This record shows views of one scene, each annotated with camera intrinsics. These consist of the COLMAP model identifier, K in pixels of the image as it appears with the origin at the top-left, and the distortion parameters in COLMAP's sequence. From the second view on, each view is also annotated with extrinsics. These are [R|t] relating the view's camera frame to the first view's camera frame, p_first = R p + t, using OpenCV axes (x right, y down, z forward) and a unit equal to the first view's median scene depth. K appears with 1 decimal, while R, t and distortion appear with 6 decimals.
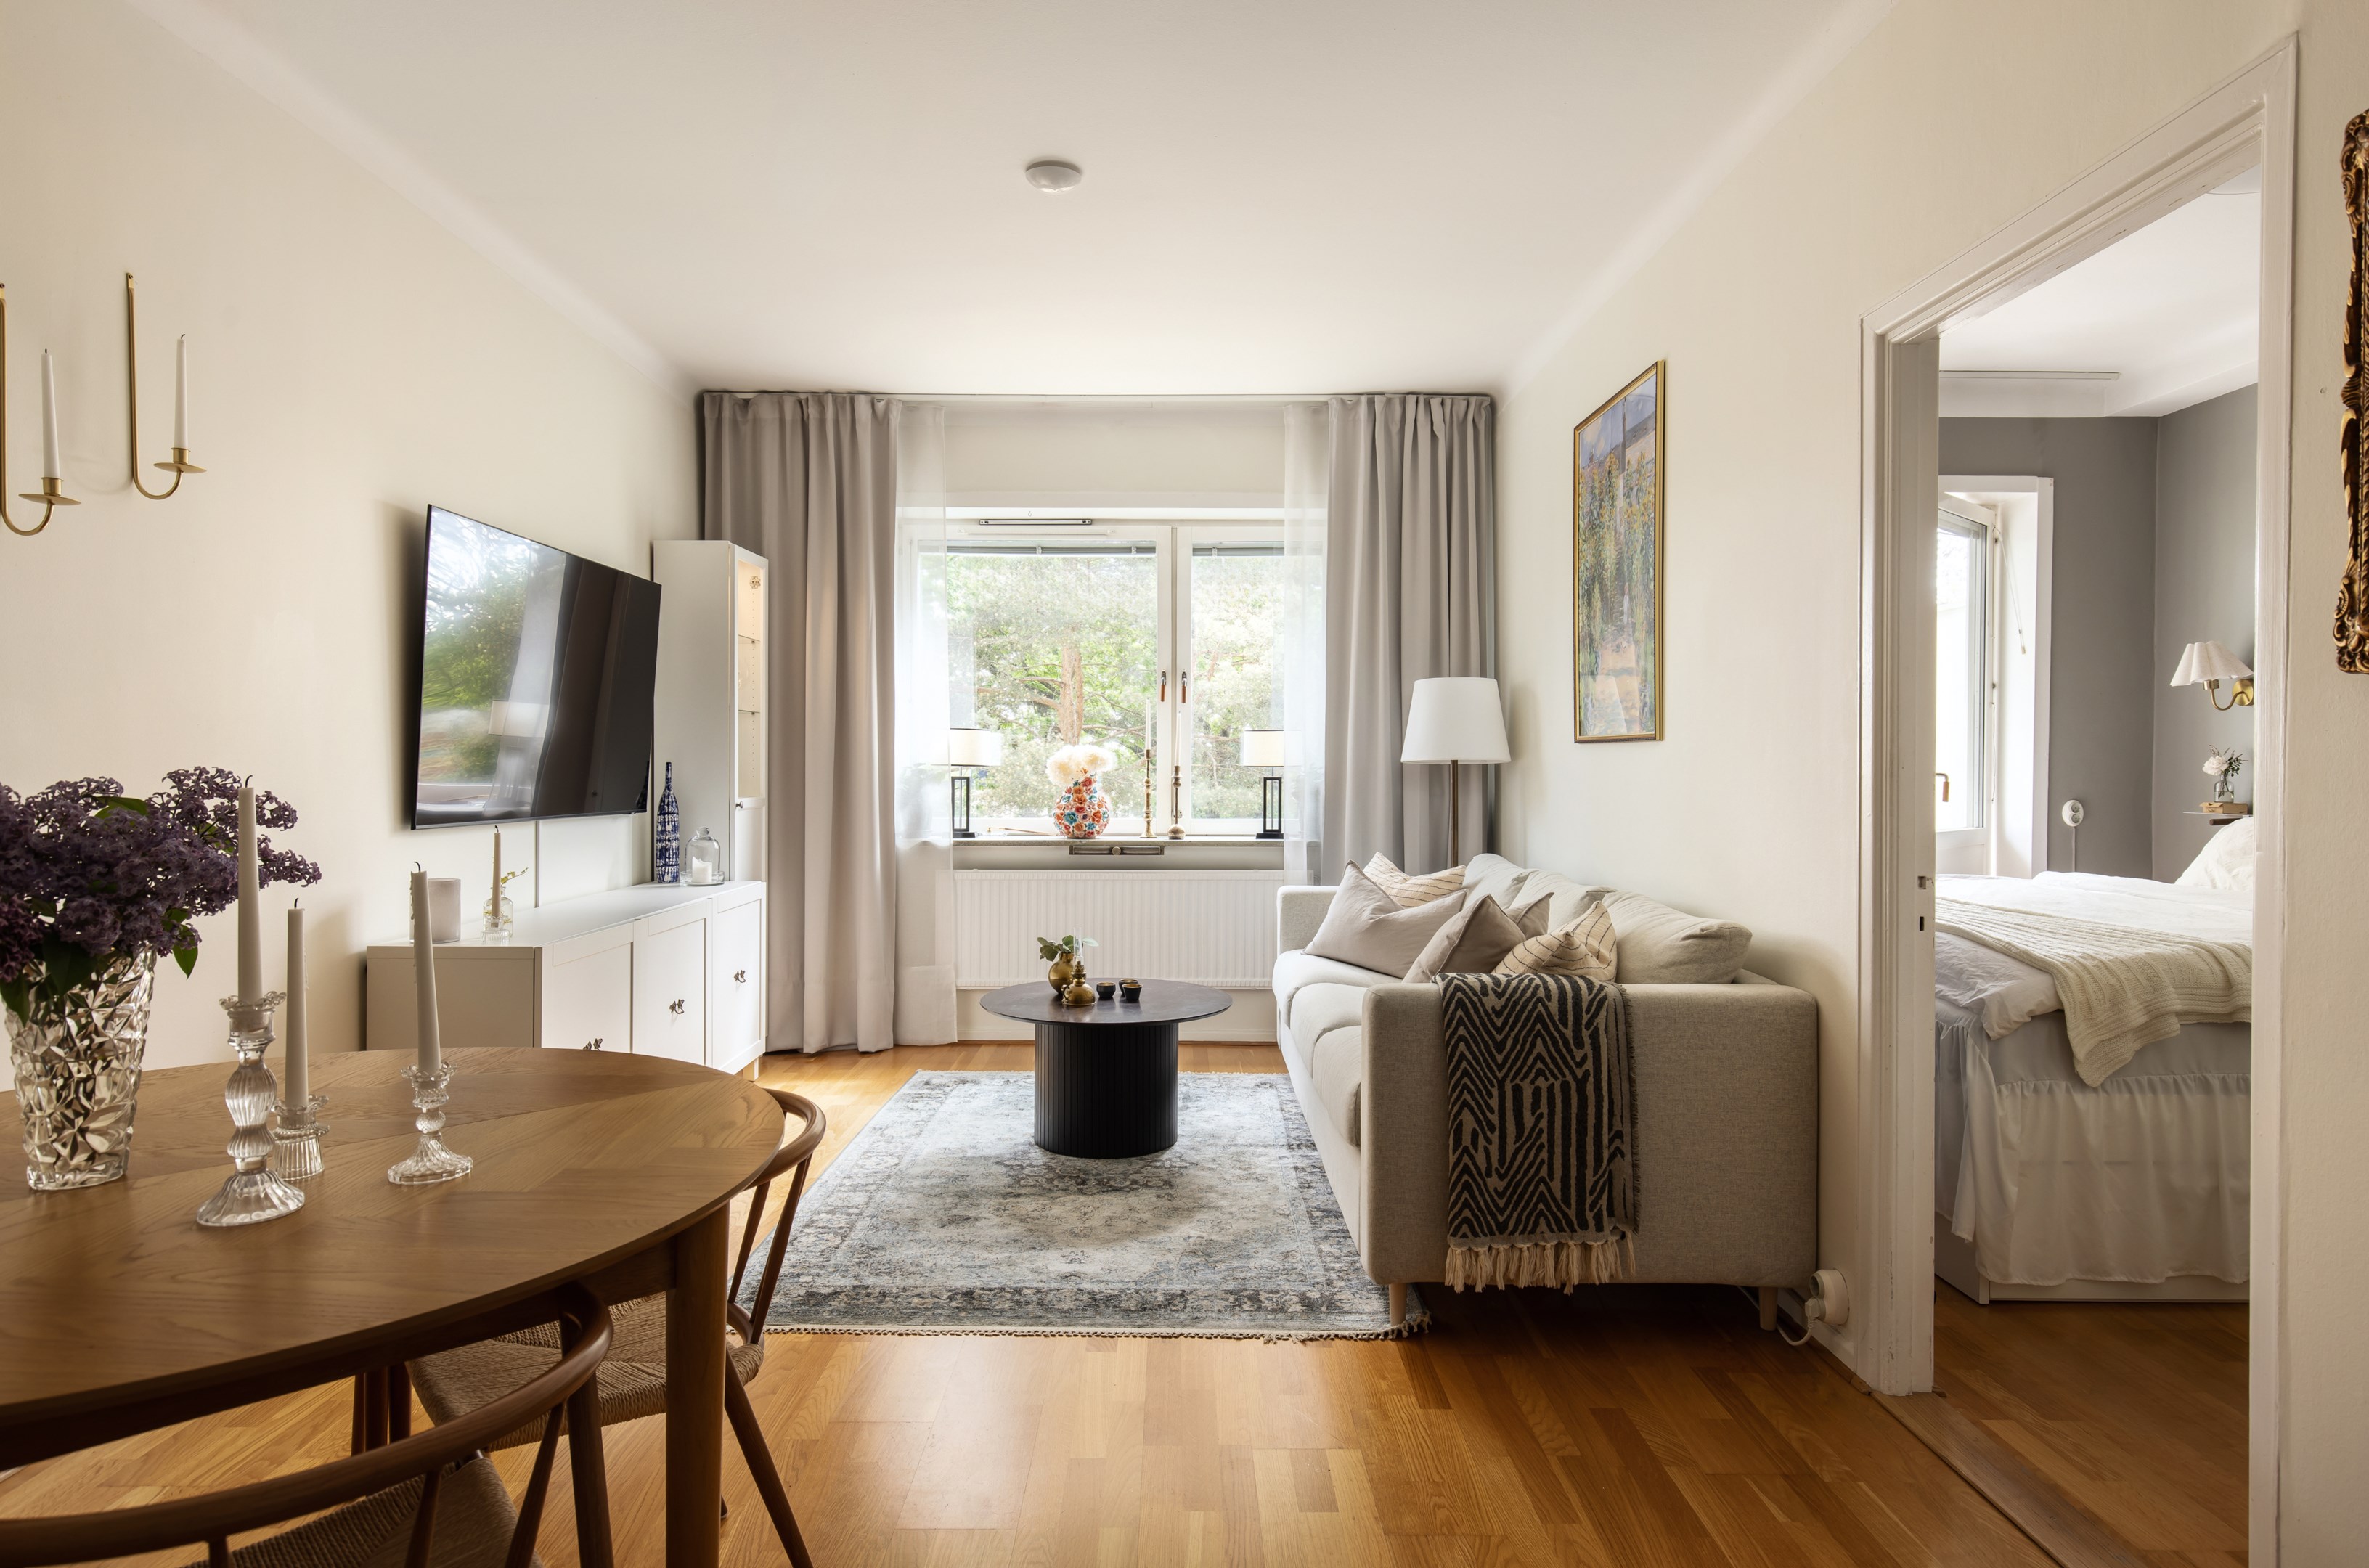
lens RADIAL K [[1335.9, 0, 1183.2], [0, 1335.9, 761.1], [0, 0, 1]] dist [0.002288, -0.000711]
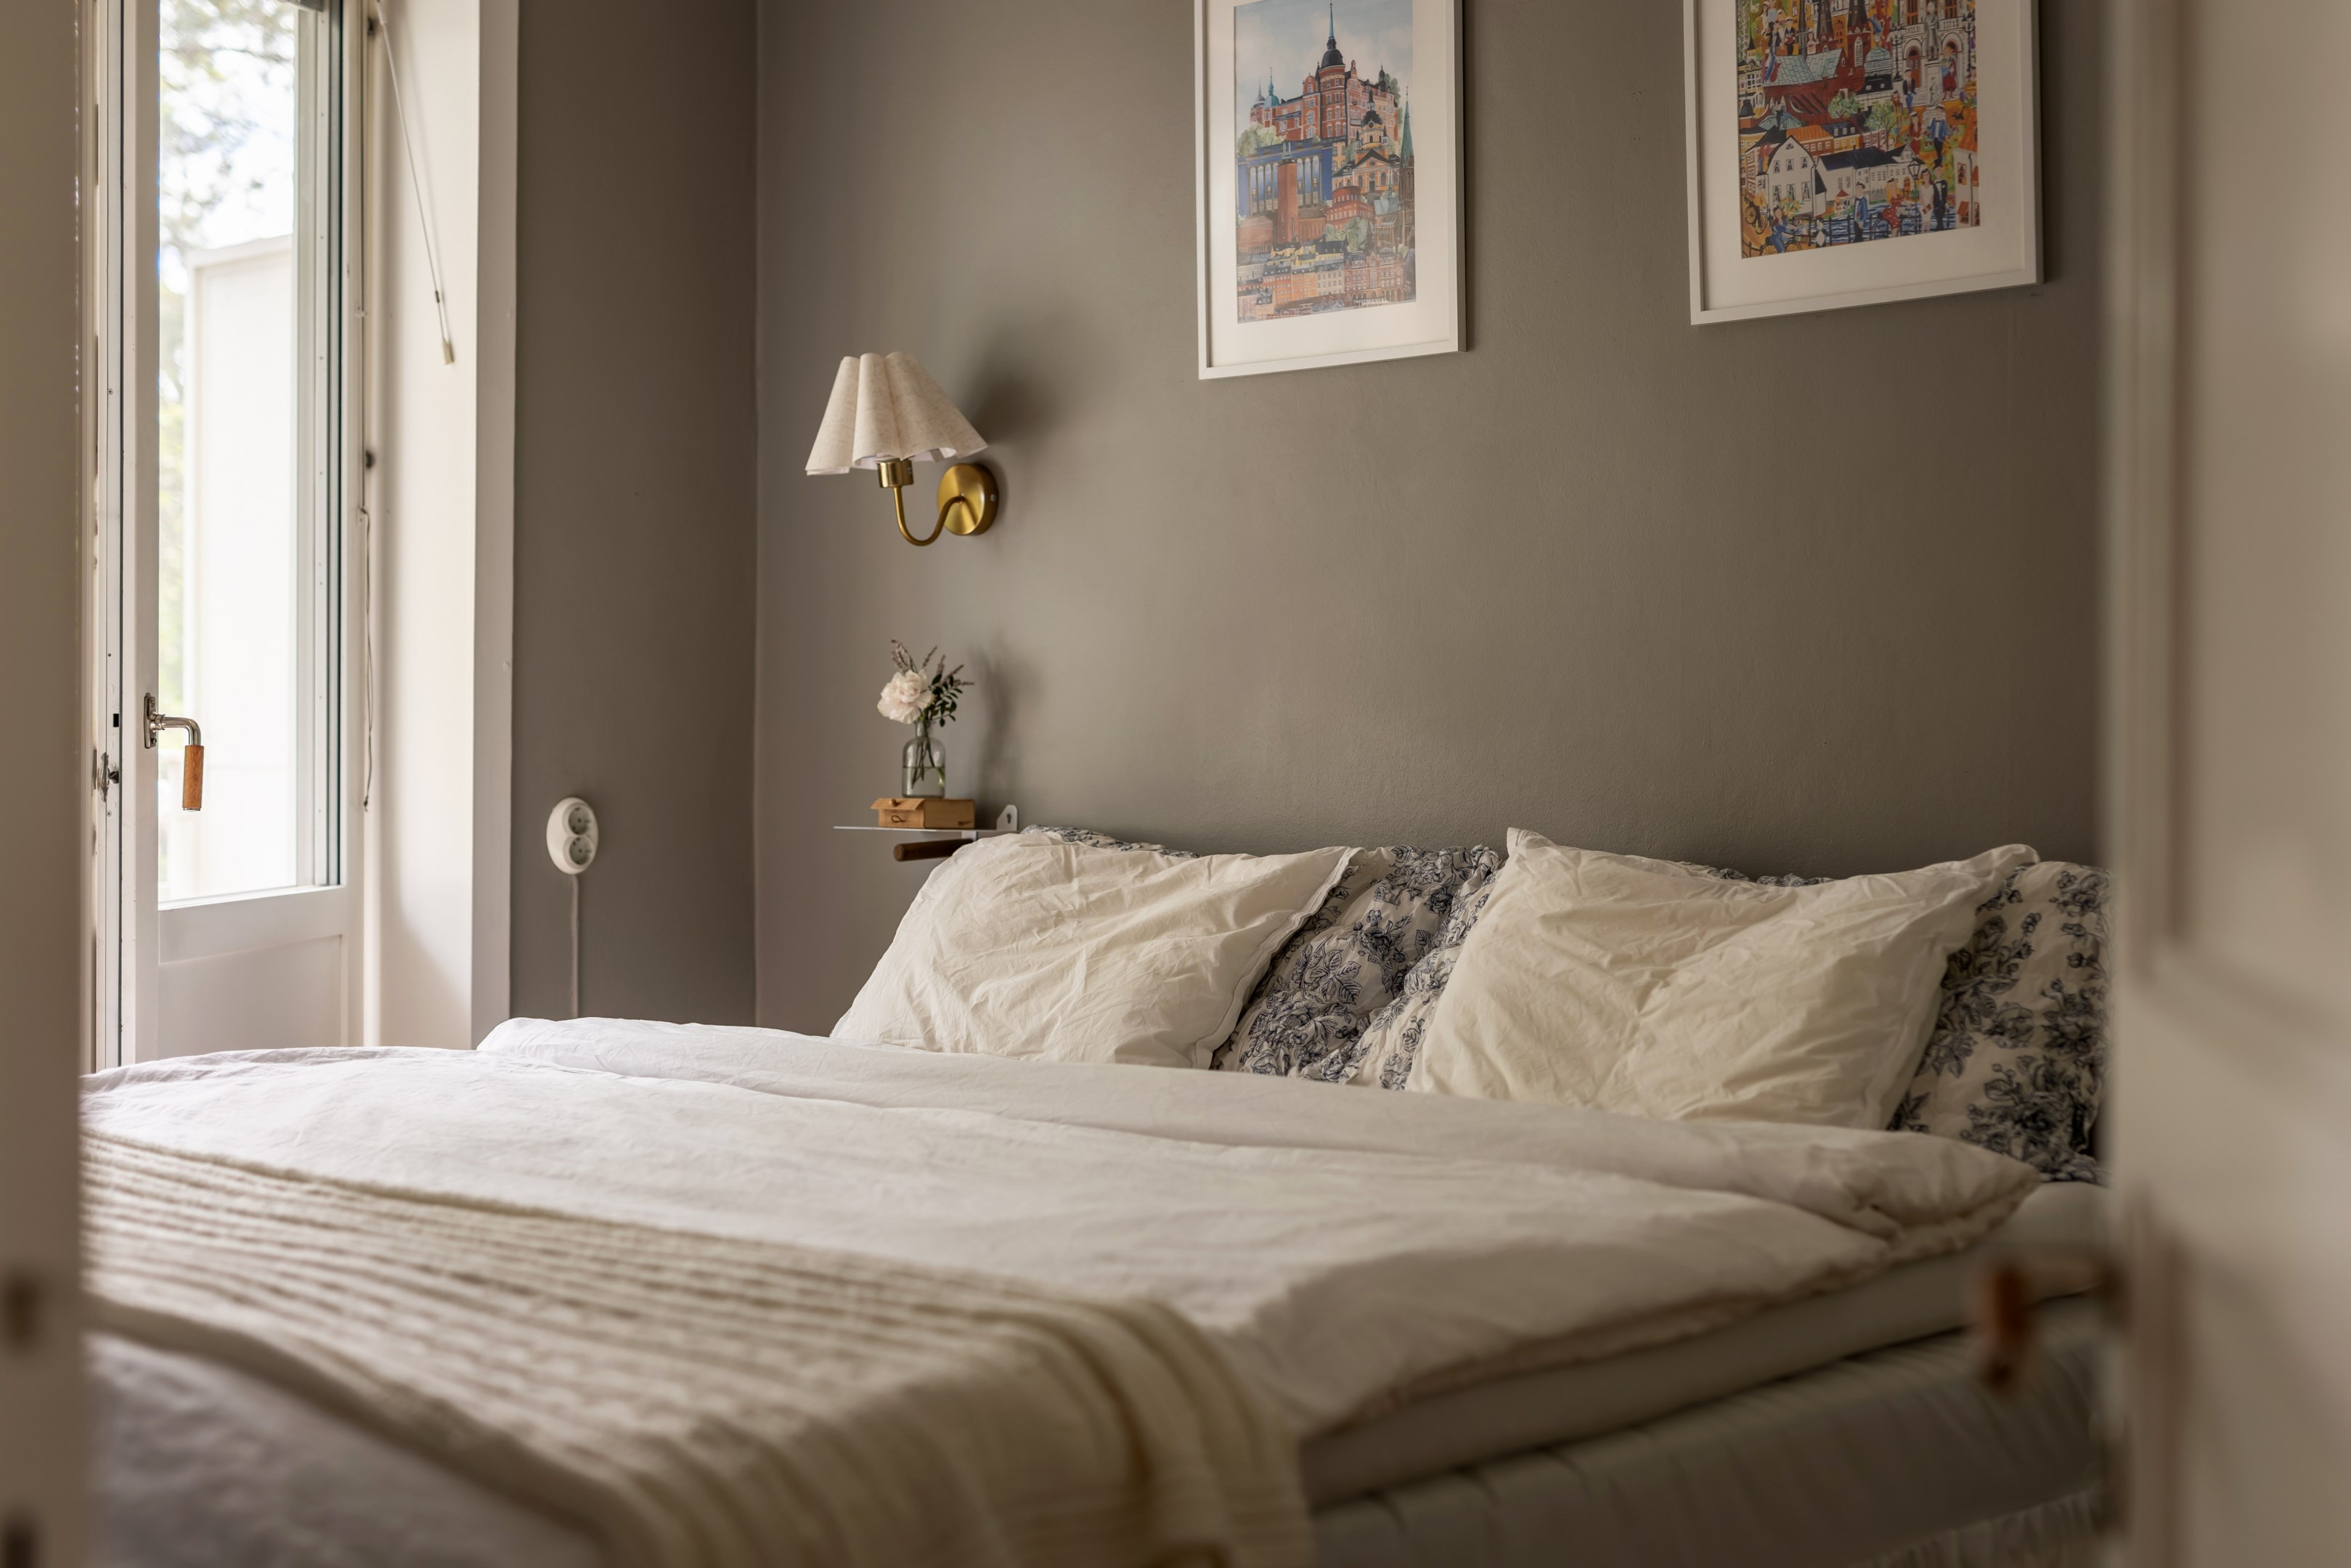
lens RADIAL K [[3284.7, 0, 1188.6], [0, 3284.7, 781.8], [0, 0, 1]] dist [-0.003520, -0.037747]
pose [[0.702585, -0.013639, 0.711470, 0.192521], [-0.000749, 0.999802, 0.019906, 0.008895], [-0.711600, -0.014519, 0.702435, 0.321640]]
